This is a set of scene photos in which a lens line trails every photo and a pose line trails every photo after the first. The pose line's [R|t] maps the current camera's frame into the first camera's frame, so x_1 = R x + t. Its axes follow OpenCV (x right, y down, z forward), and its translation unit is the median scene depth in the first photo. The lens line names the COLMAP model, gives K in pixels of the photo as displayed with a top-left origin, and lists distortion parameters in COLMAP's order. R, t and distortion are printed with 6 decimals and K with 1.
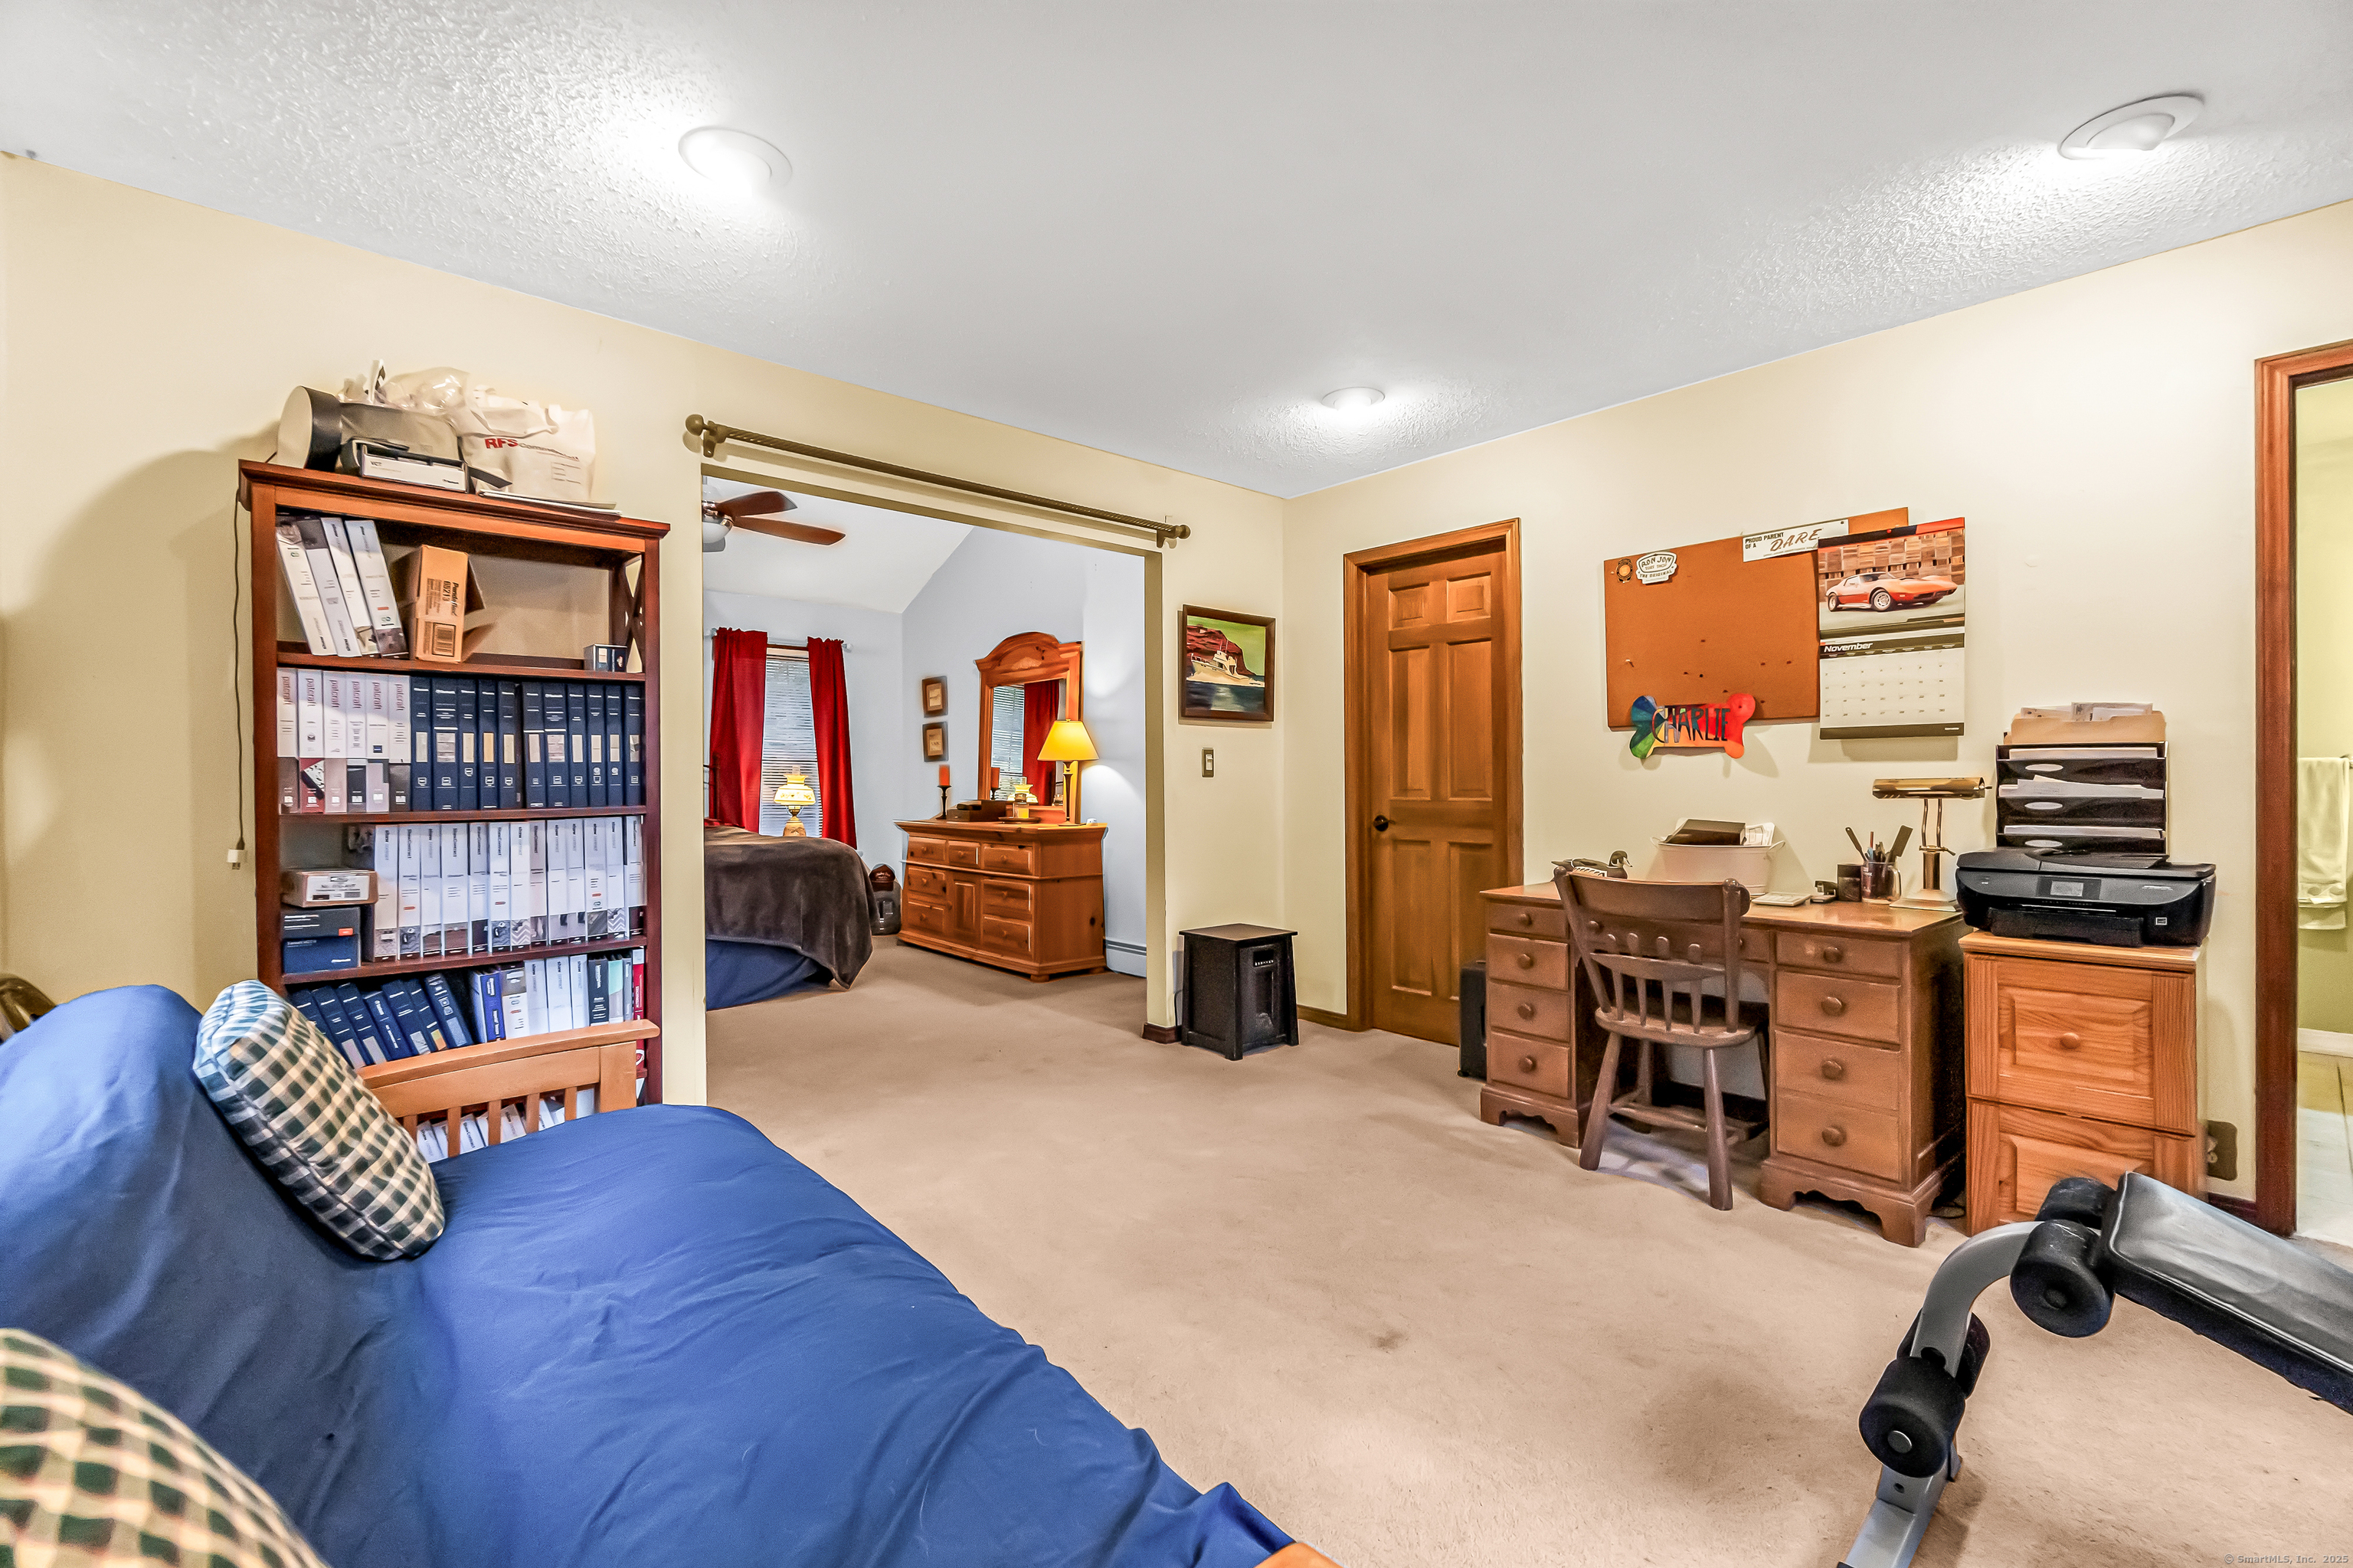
lens RADIAL K [[1022.9, 0, 1189.7], [0, 1022.9, 780.6], [0, 0, 1]] dist [-0.006584, 0.001031]
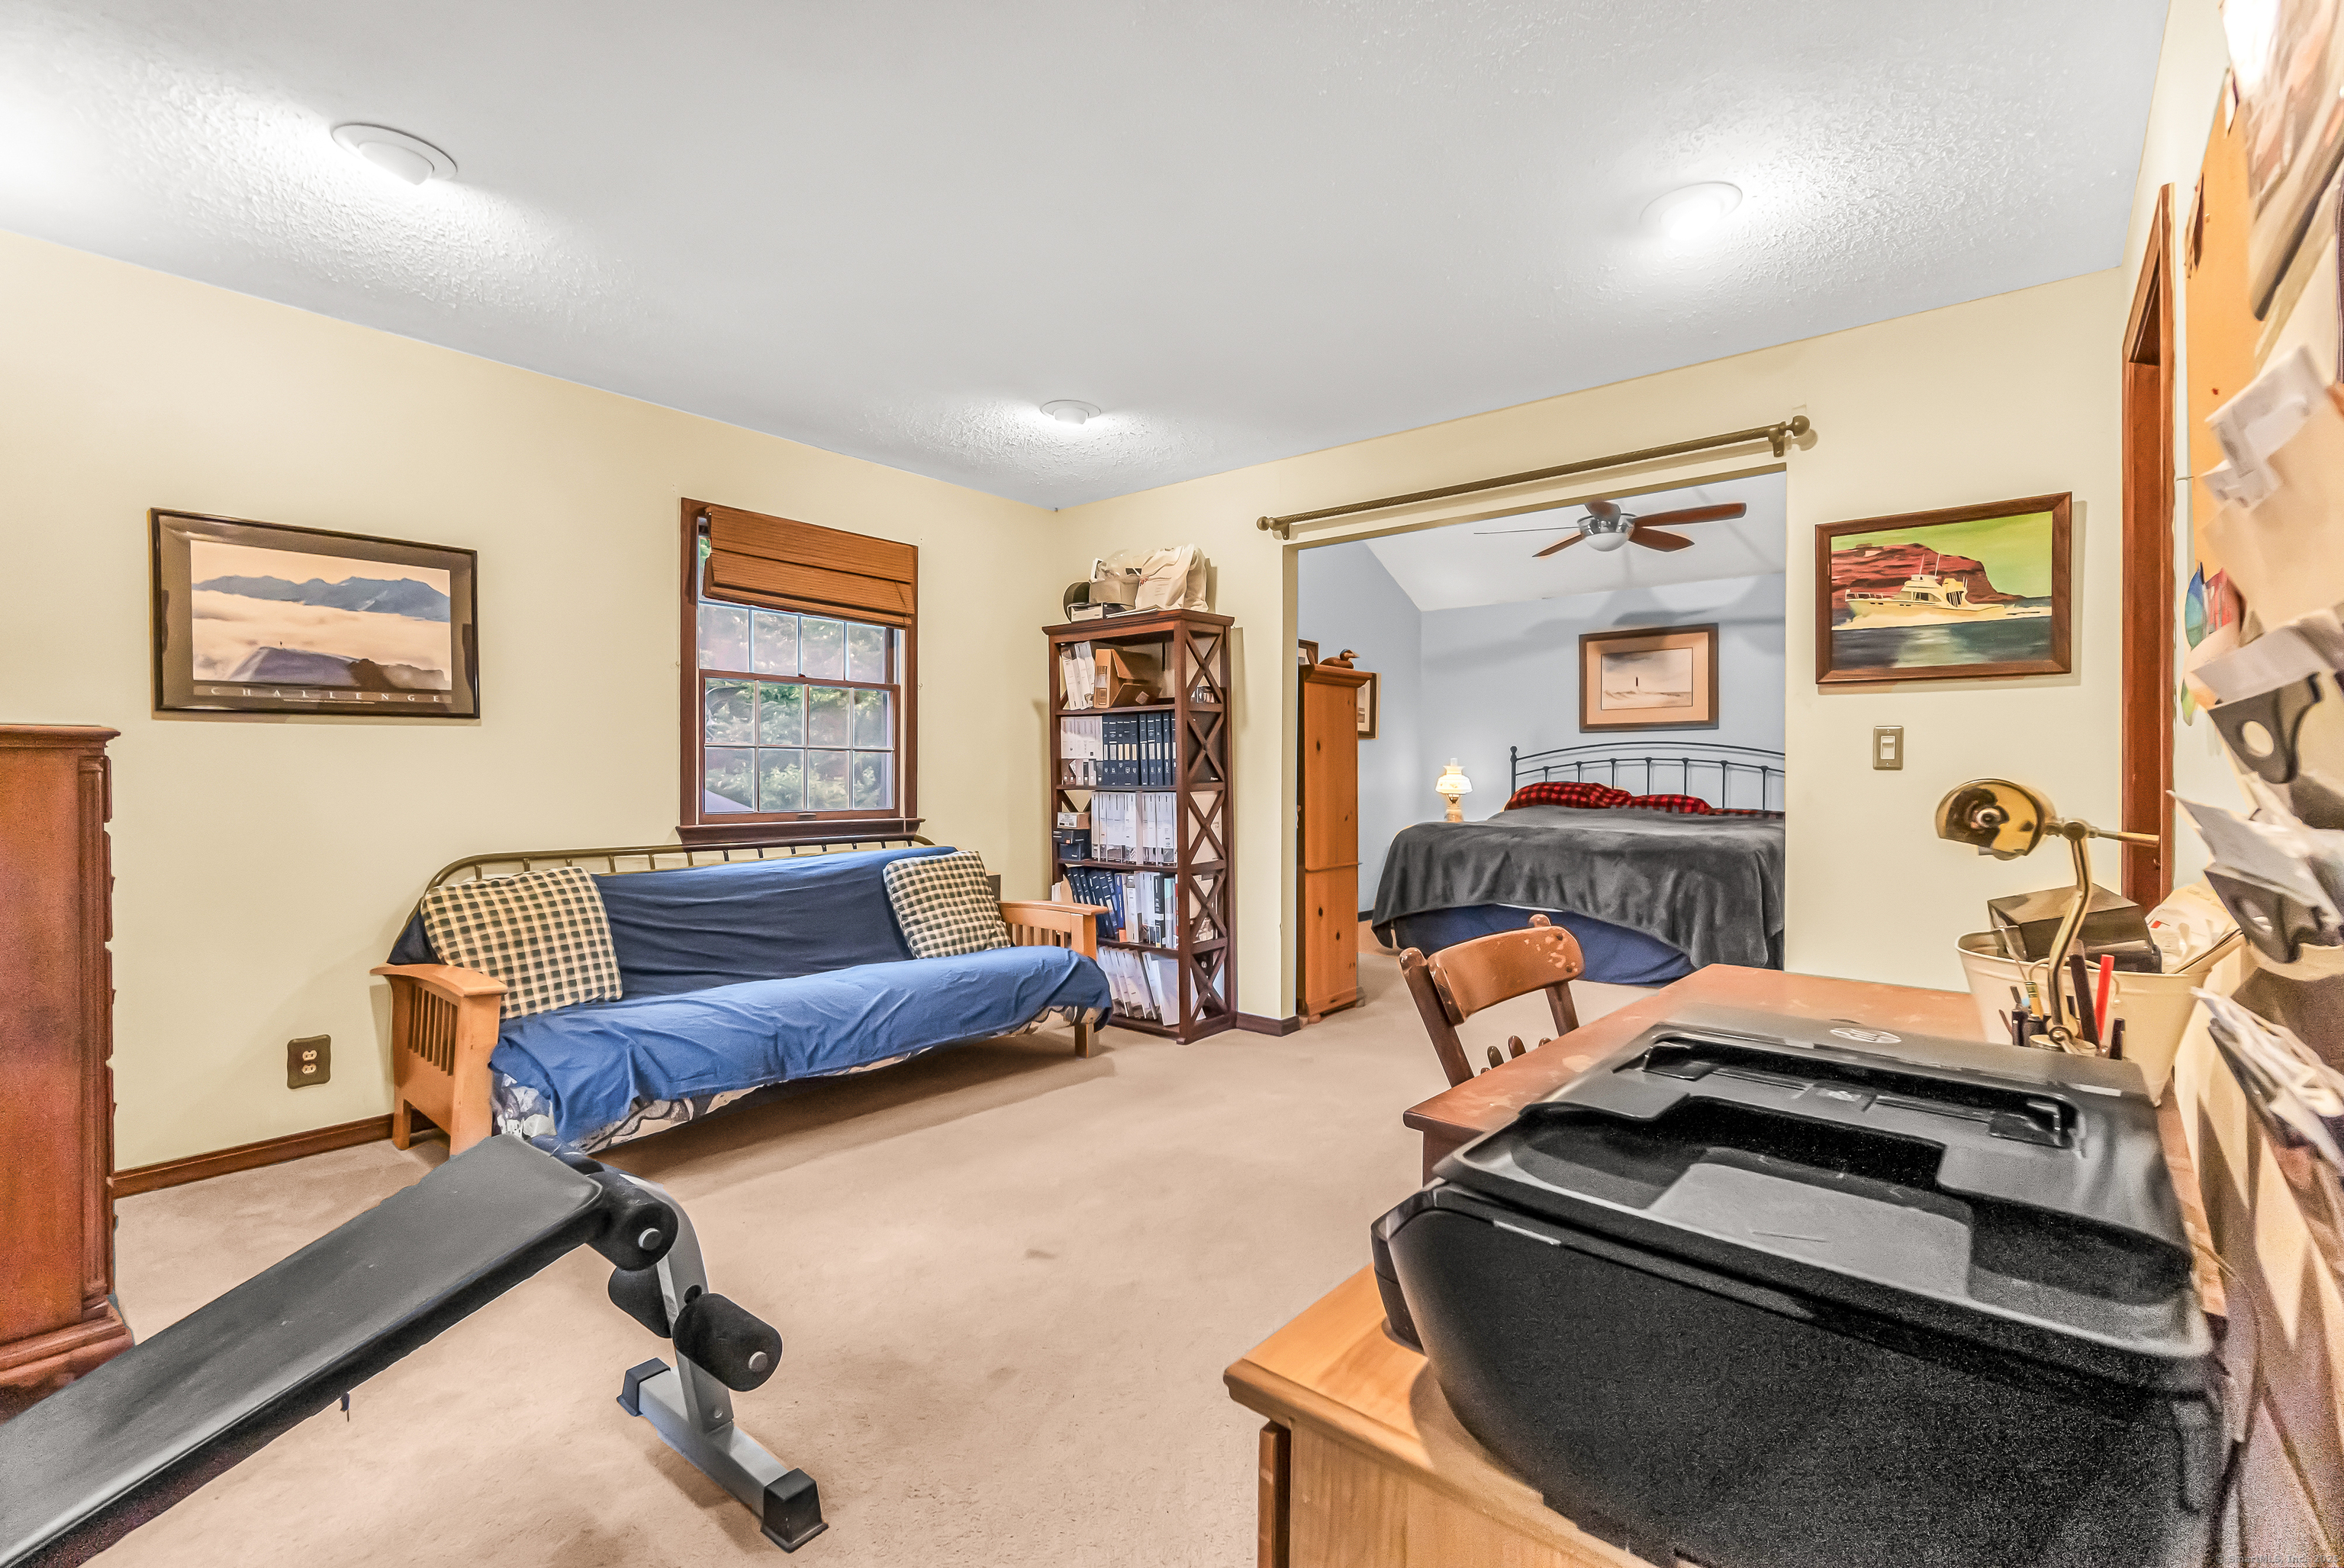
lens RADIAL K [[1018.9, 0, 1161.8], [0, 1018.9, 774.8], [0, 0, 1]] dist [-0.004326, 0.001213]
pose [[0.122776, 0.008844, -0.992395, 0.667709], [-0.004624, 0.999955, 0.008339, -0.003823], [0.992424, 0.003565, 0.122812, 0.489622]]
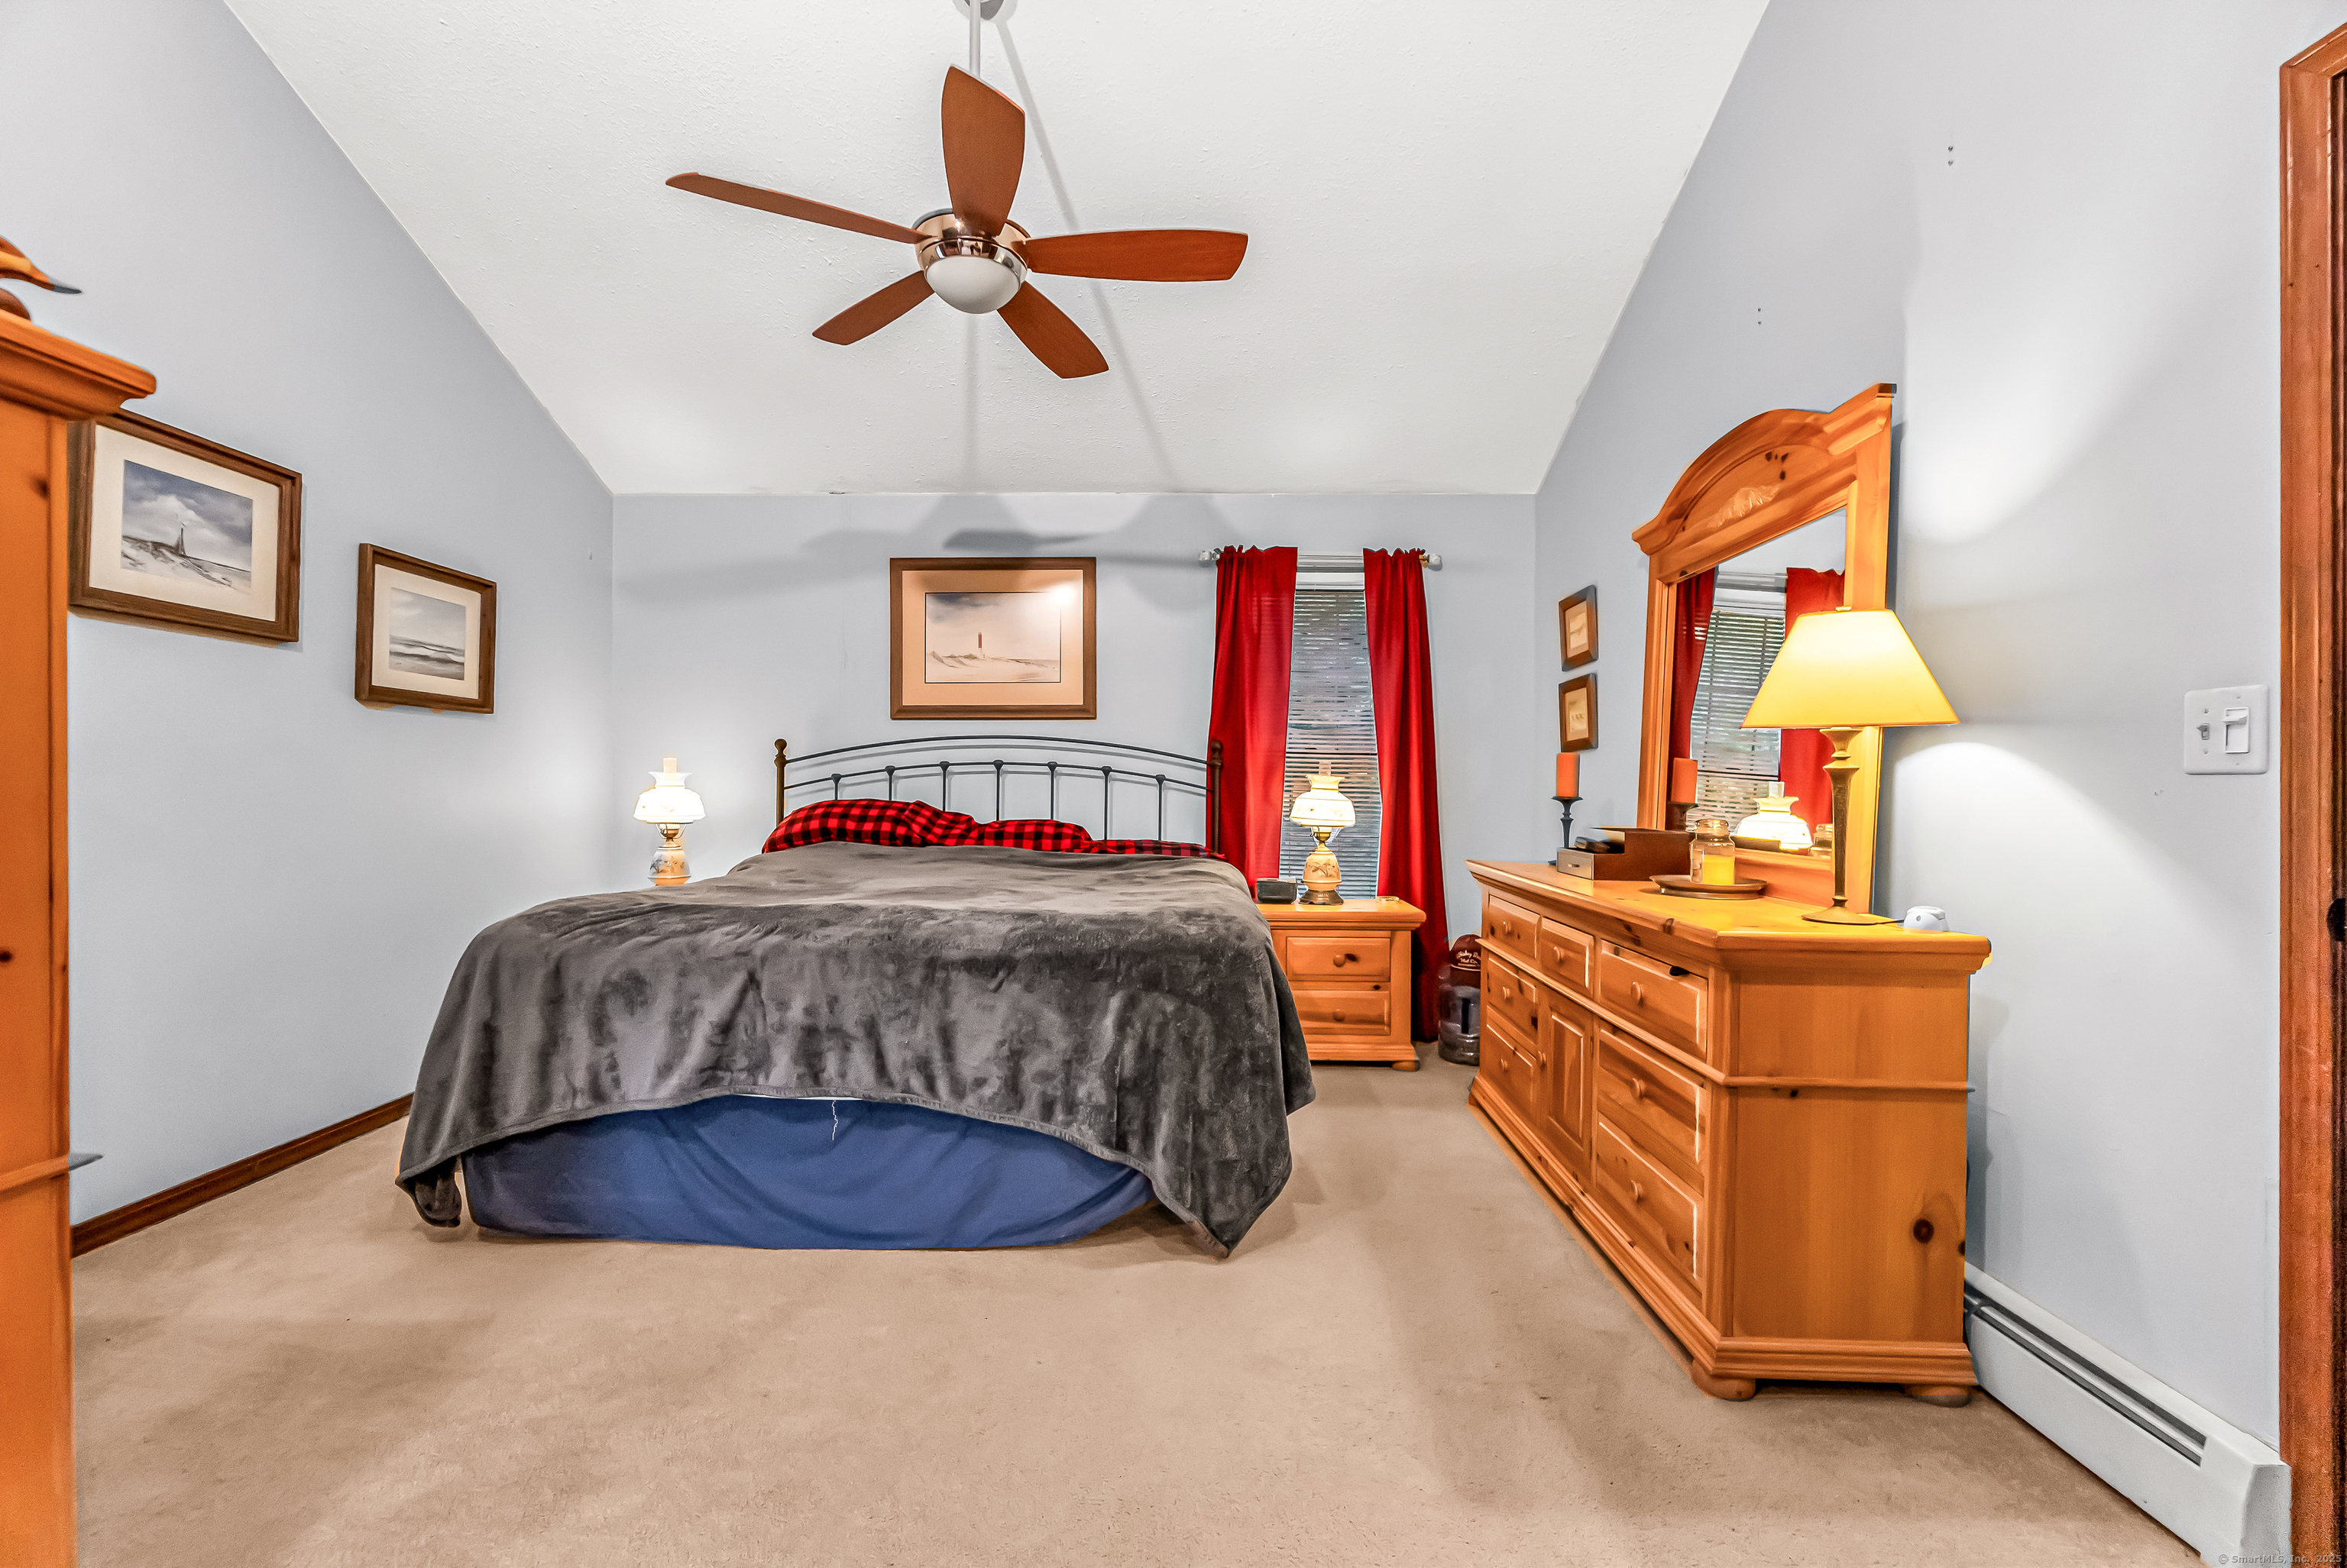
lens RADIAL K [[1020.1, 0, 1171.1], [0, 1020.1, 783.1], [0, 0, 1]] dist [-0.004326, 0.001213]
pose [[0.723360, 0.004577, -0.690455, -0.066691], [-0.008899, 0.999957, -0.002694, 0.002613], [0.690413, 0.008094, 0.723370, 0.866107]]
